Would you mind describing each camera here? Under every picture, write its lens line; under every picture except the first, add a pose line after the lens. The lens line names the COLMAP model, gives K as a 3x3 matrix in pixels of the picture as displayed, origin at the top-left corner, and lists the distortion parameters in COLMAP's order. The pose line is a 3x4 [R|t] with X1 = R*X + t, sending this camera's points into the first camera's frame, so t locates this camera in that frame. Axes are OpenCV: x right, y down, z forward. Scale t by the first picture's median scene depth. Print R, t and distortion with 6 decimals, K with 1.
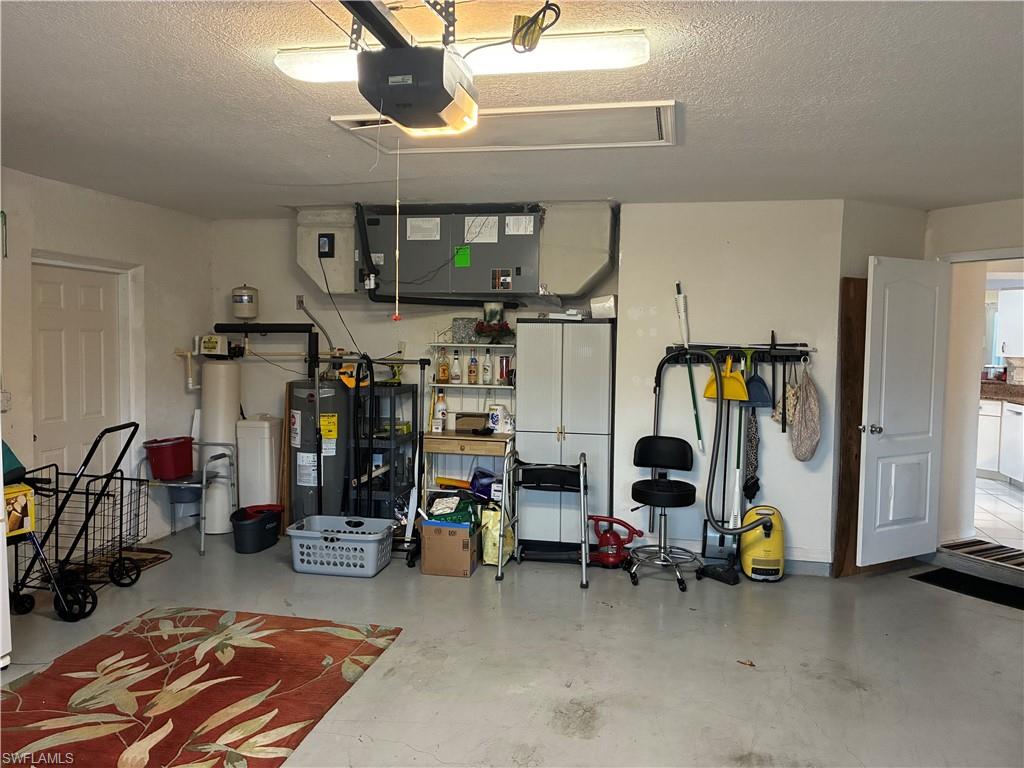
lens RADIAL K [[778.3, 0, 504.0], [0, 778.3, 385.2], [0, 0, 1]] dist [0.040208, -0.049641]
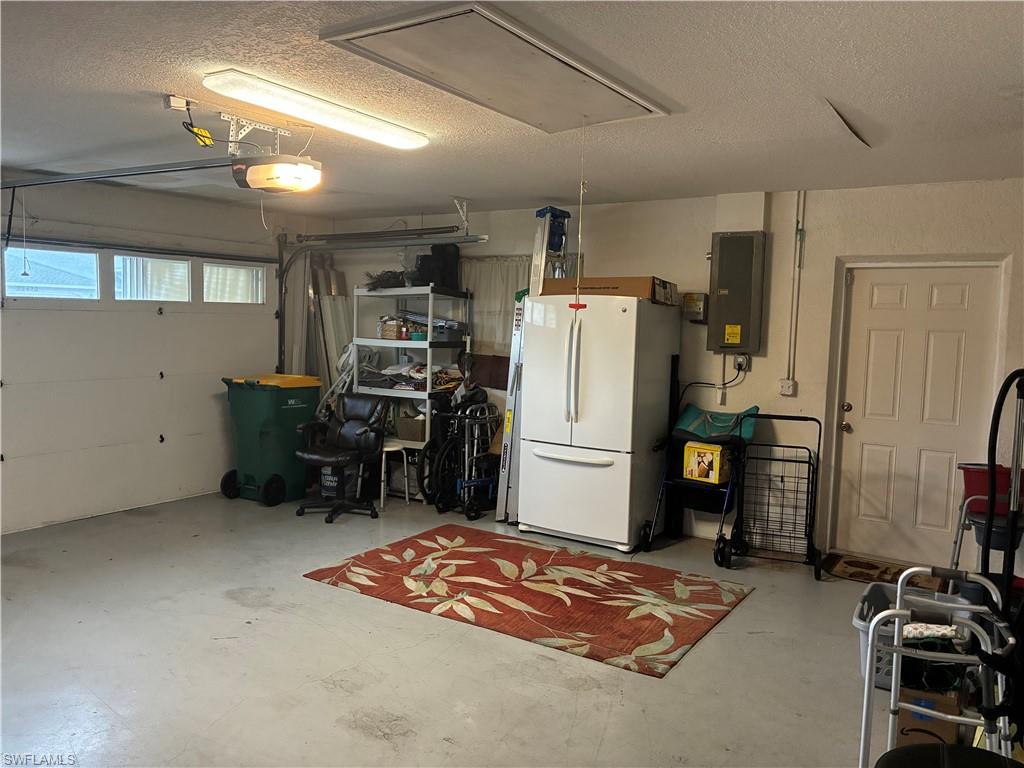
lens RADIAL K [[778.3, 0, 513.9], [0, 778.3, 388.9], [0, 0, 1]] dist [0.040208, -0.049641]
pose [[-0.351490, 0.063561, -0.934031, 0.553854], [-0.089432, 0.990850, 0.101082, -0.052728], [0.931910, 0.119061, -0.342590, 0.889363]]
